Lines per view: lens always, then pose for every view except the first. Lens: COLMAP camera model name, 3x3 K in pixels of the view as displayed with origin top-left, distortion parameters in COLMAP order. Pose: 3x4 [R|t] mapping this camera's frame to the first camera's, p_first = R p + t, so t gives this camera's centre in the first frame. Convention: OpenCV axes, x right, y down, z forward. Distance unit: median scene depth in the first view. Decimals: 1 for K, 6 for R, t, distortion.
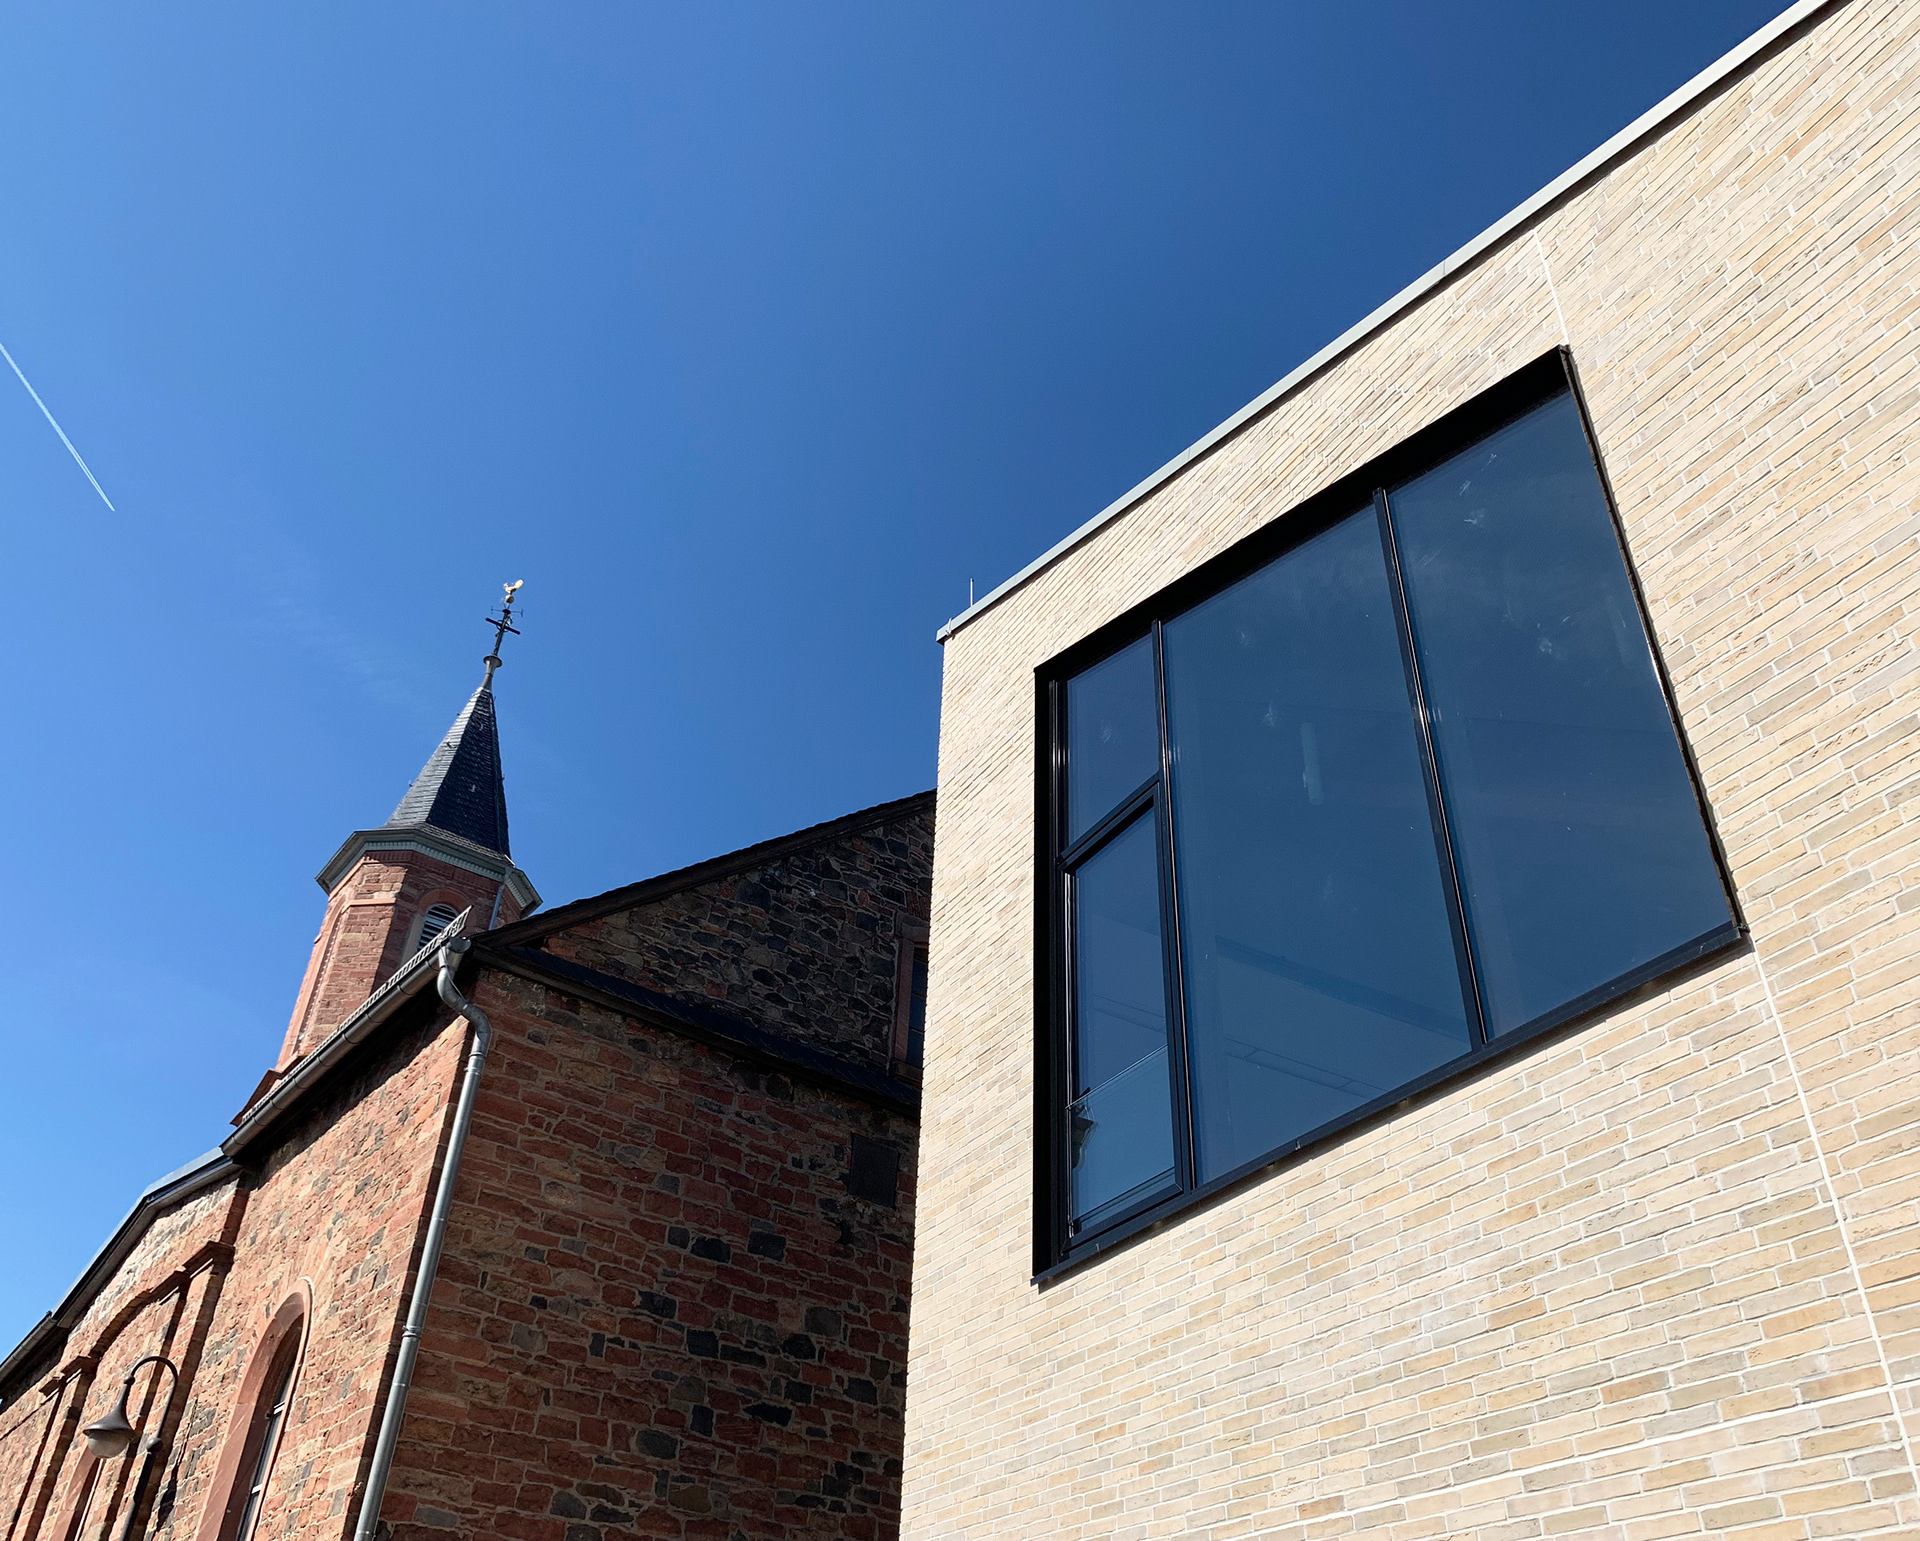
lens RADIAL K [[1564.6, 0, 917.6], [0, 1564.6, 762.2], [0, 0, 1]] dist [0.039714, -0.075382]
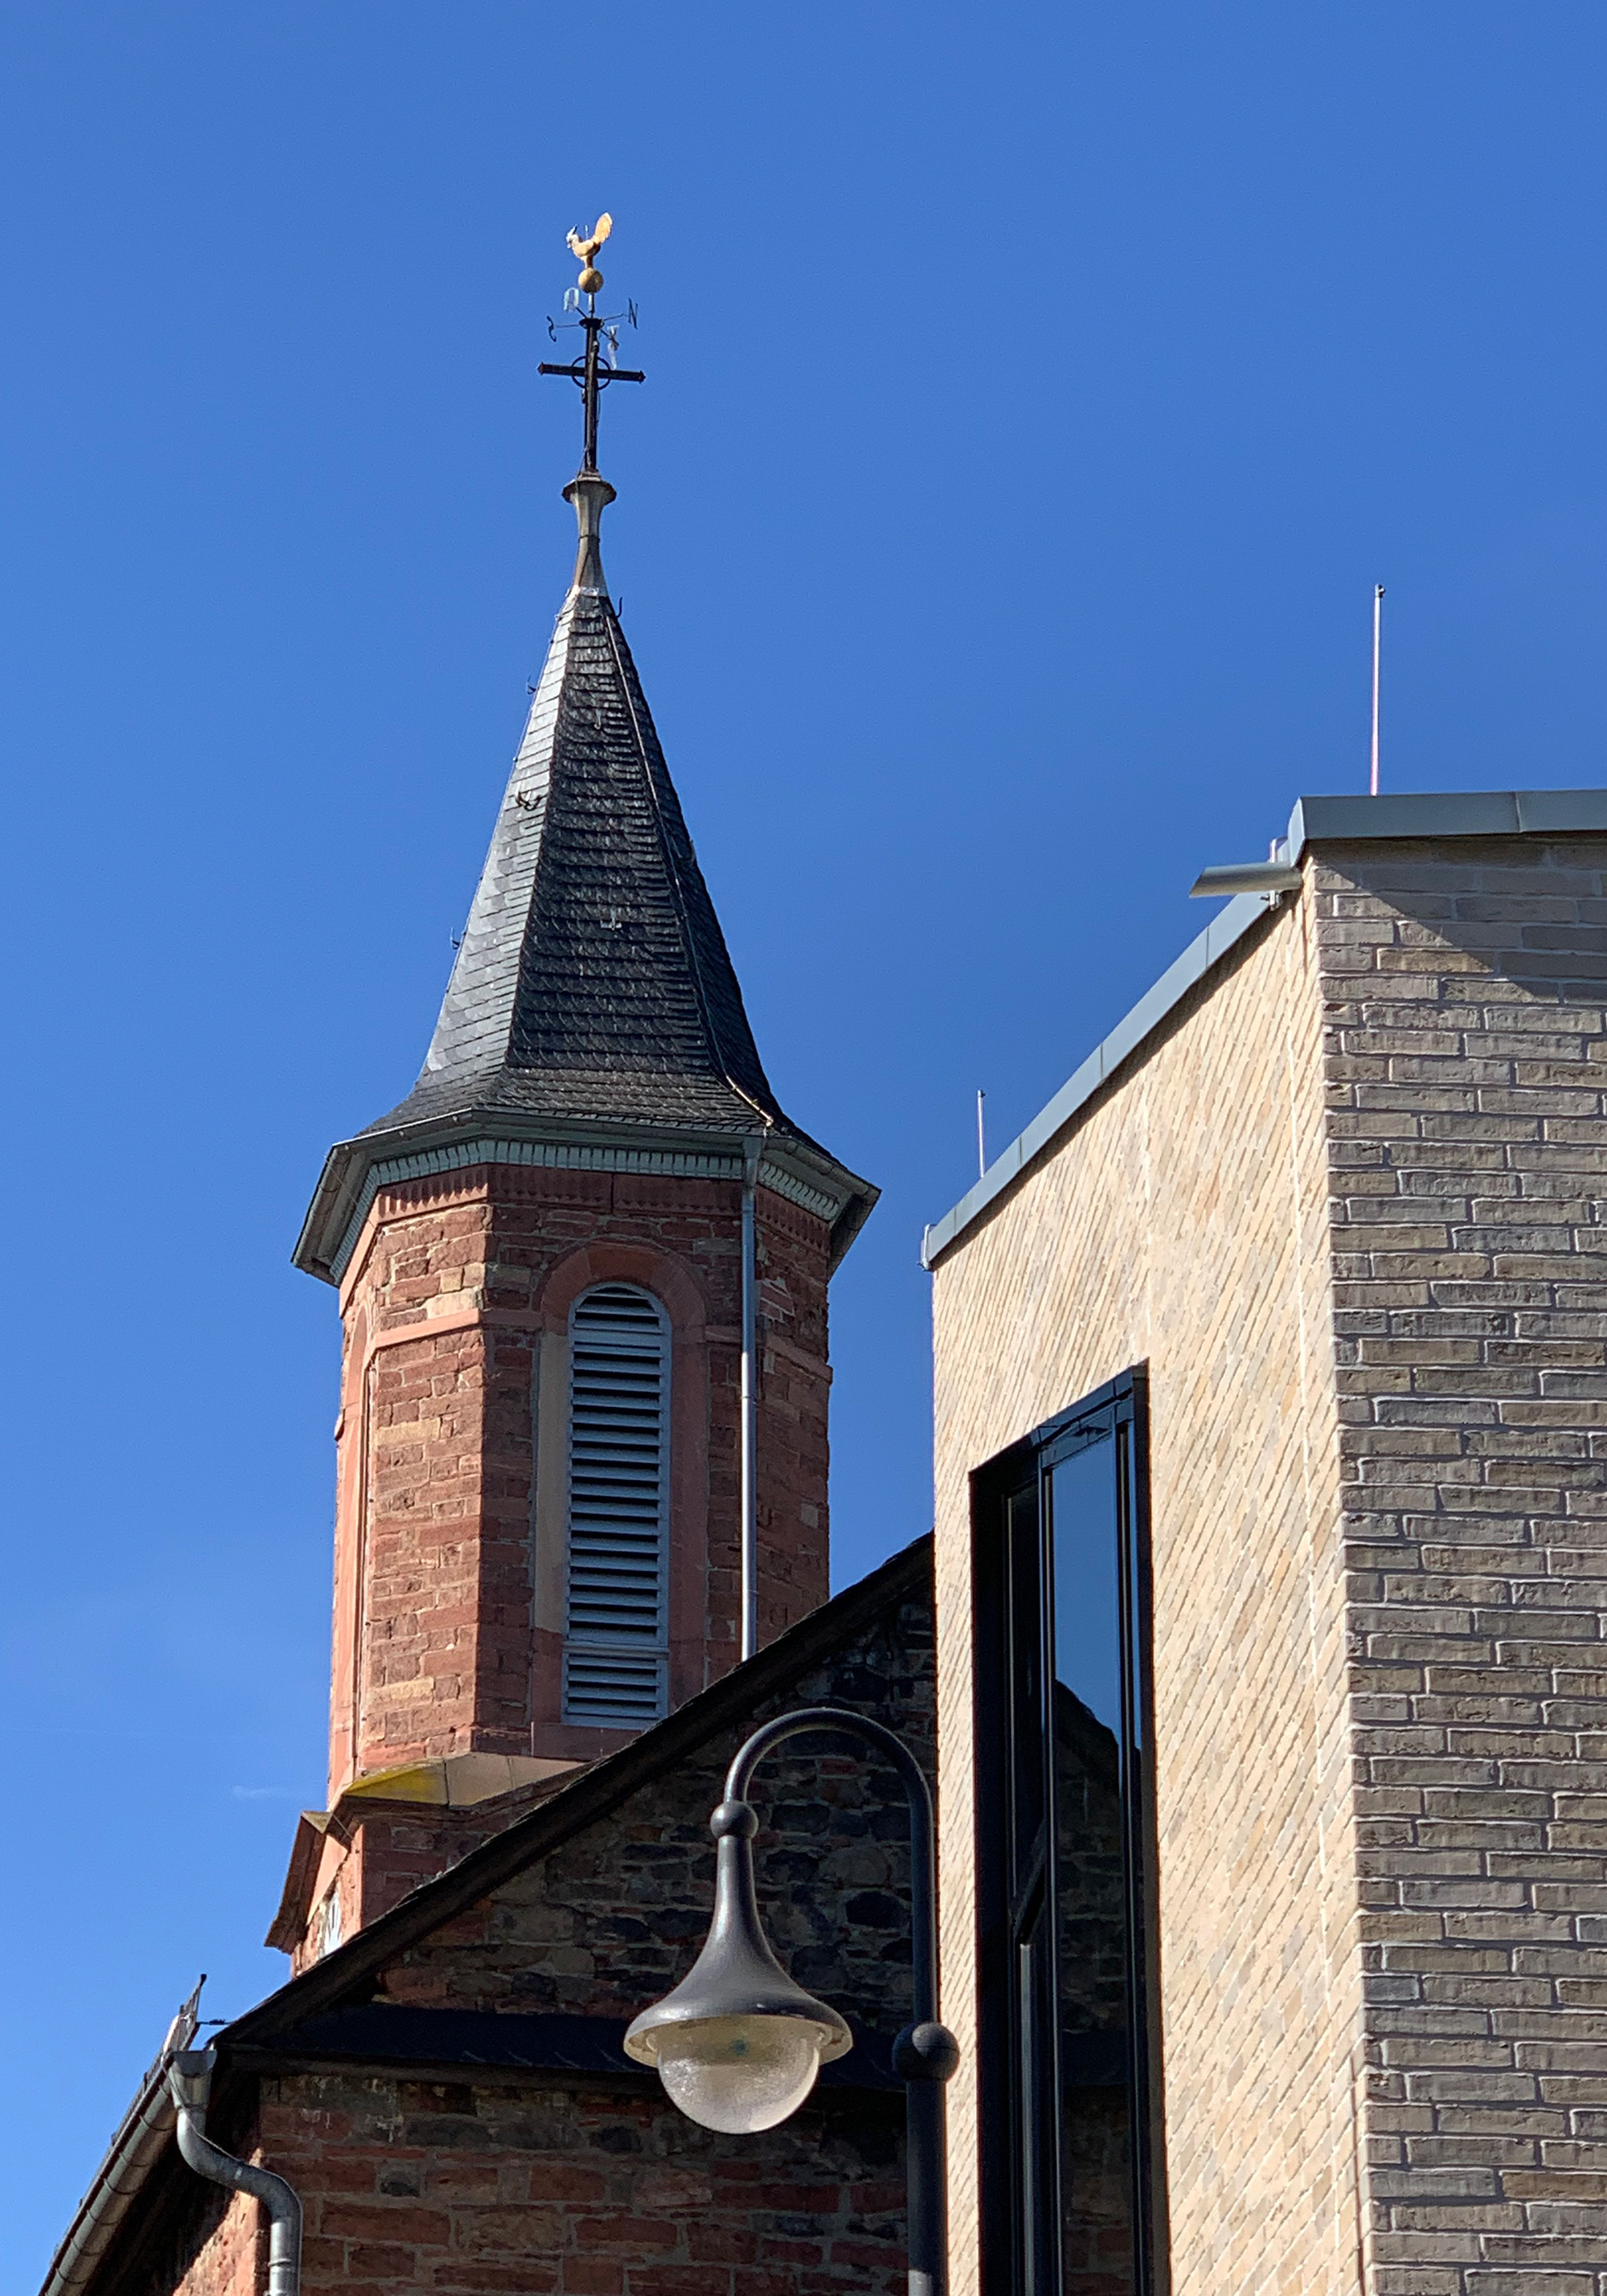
lens RADIAL K [[6163.9, 0, 803.5], [0, 6163.9, 1148.0], [0, 0, 1]] dist [-0.054288, 1.771932]
pose [[0.906963, -0.202061, -0.369581, 0.661609], [0.283882, 0.941440, 0.181940, -0.452953], [0.311175, -0.269930, 0.911212, -0.666024]]
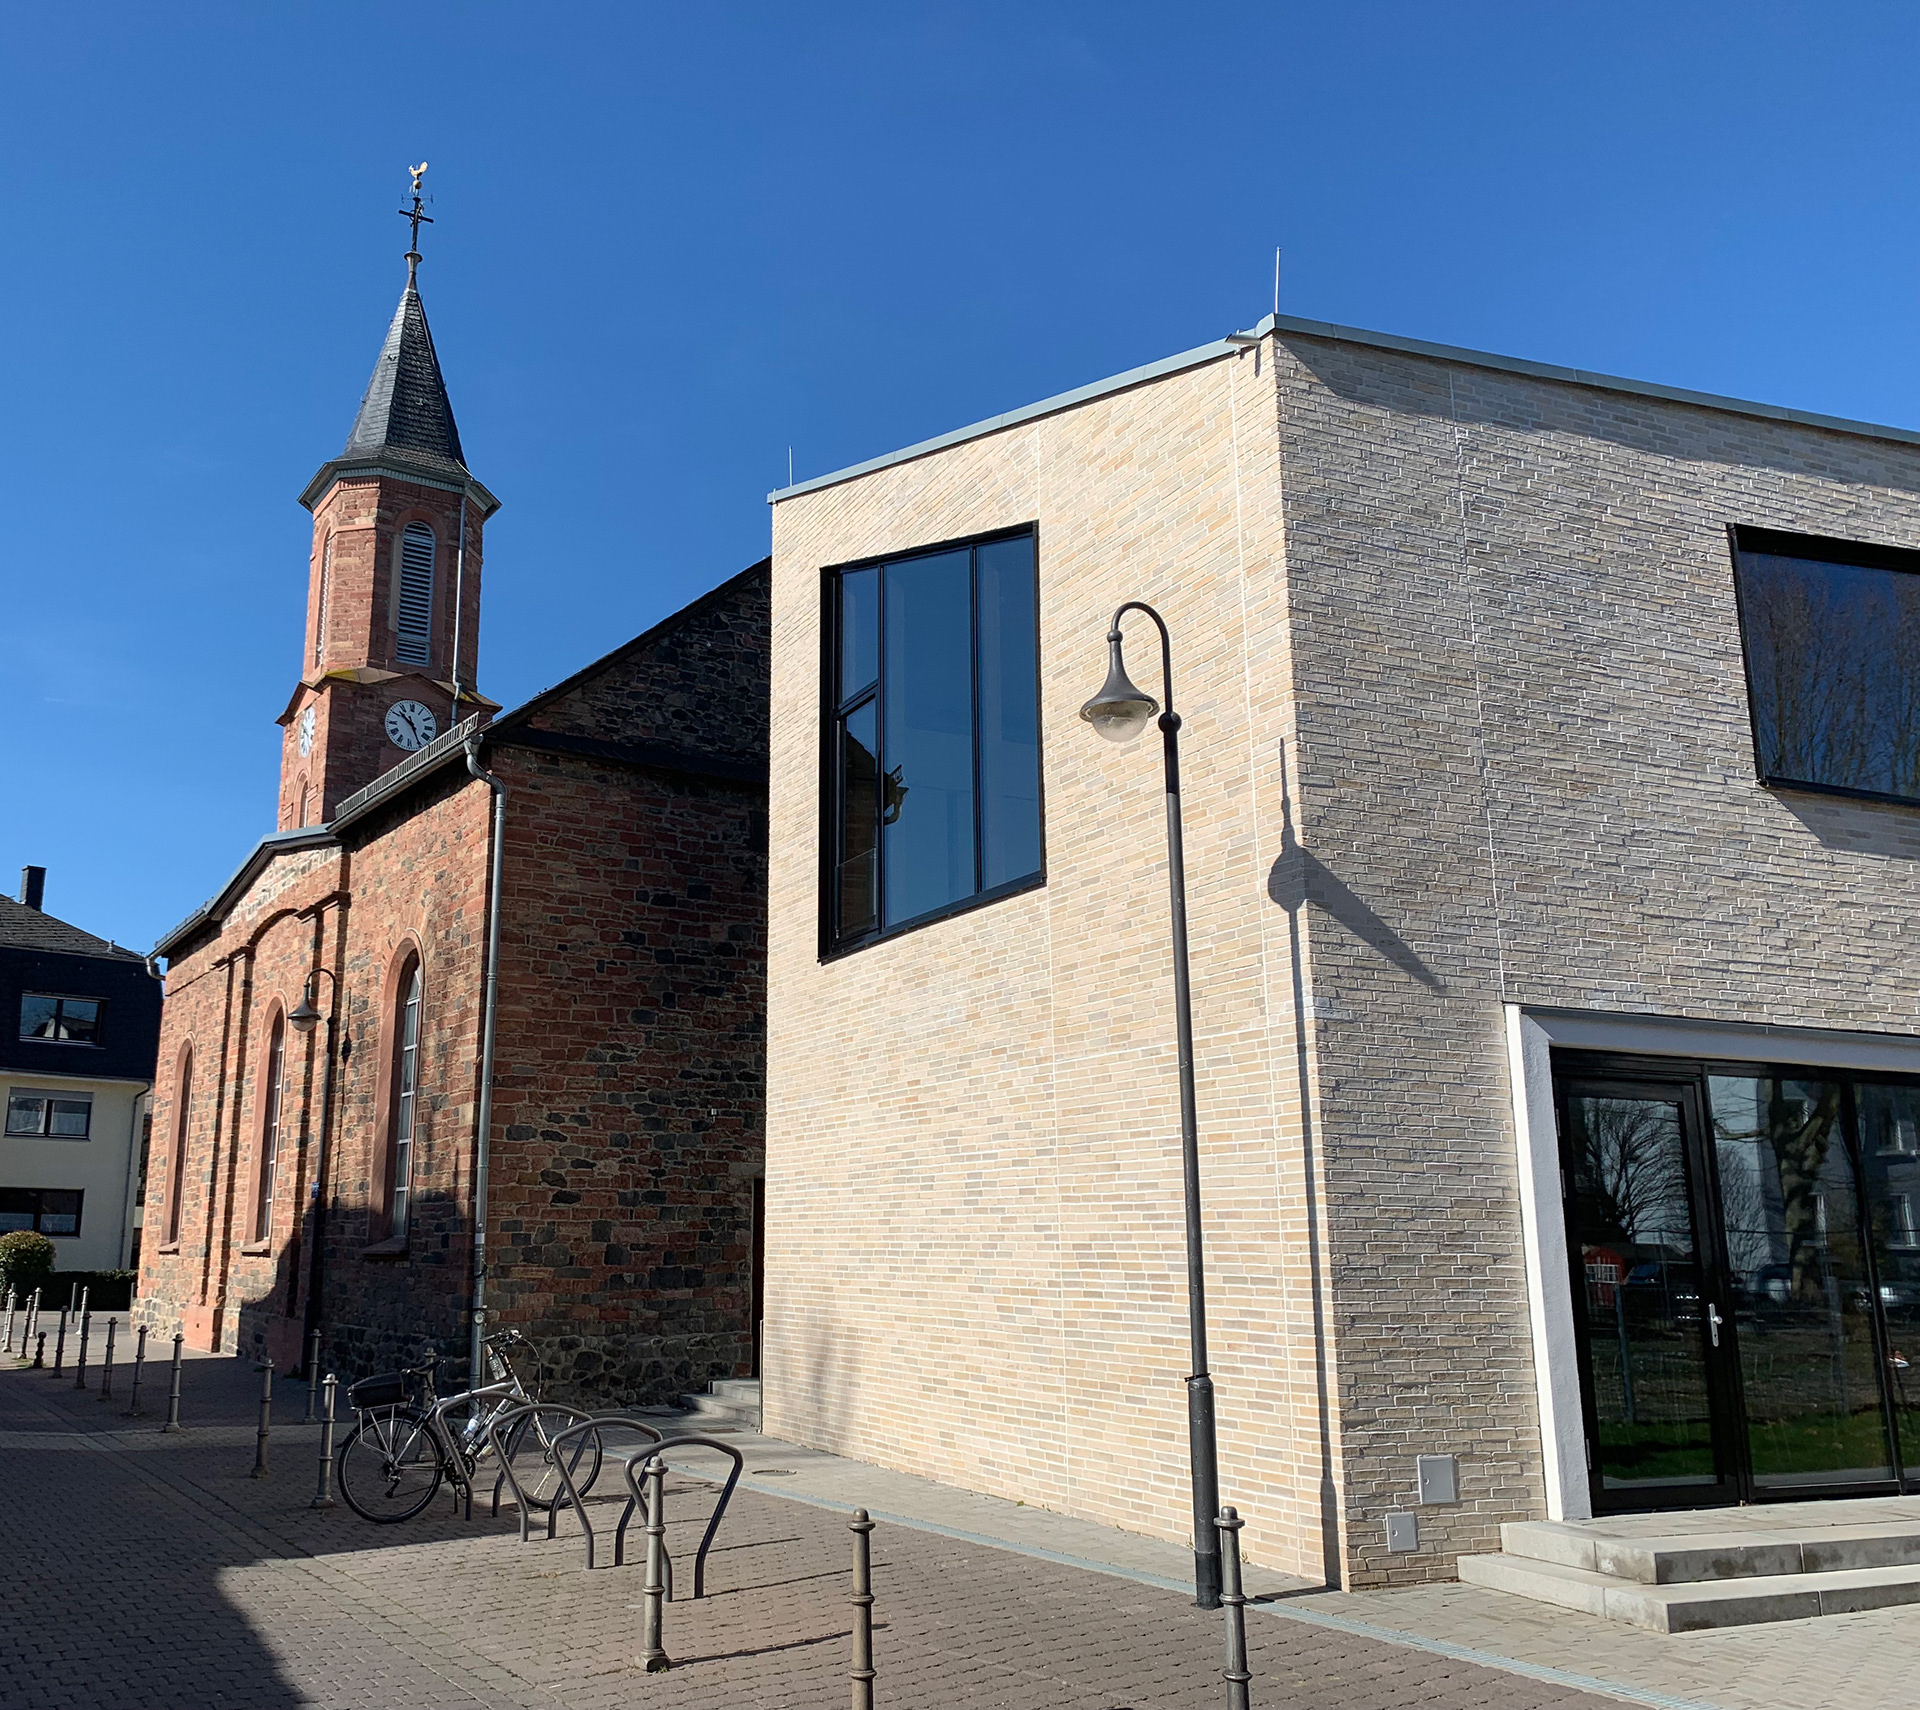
lens RADIAL K [[1754.0, 0, 813.5], [0, 1754.0, 856.4], [0, 0, 1]] dist [0.230829, -0.676794]
pose [[0.994699, -0.063542, -0.080850, 0.164268], [0.090688, 0.912710, 0.398418, -0.420801], [0.048476, -0.403638, 0.913634, -0.595227]]
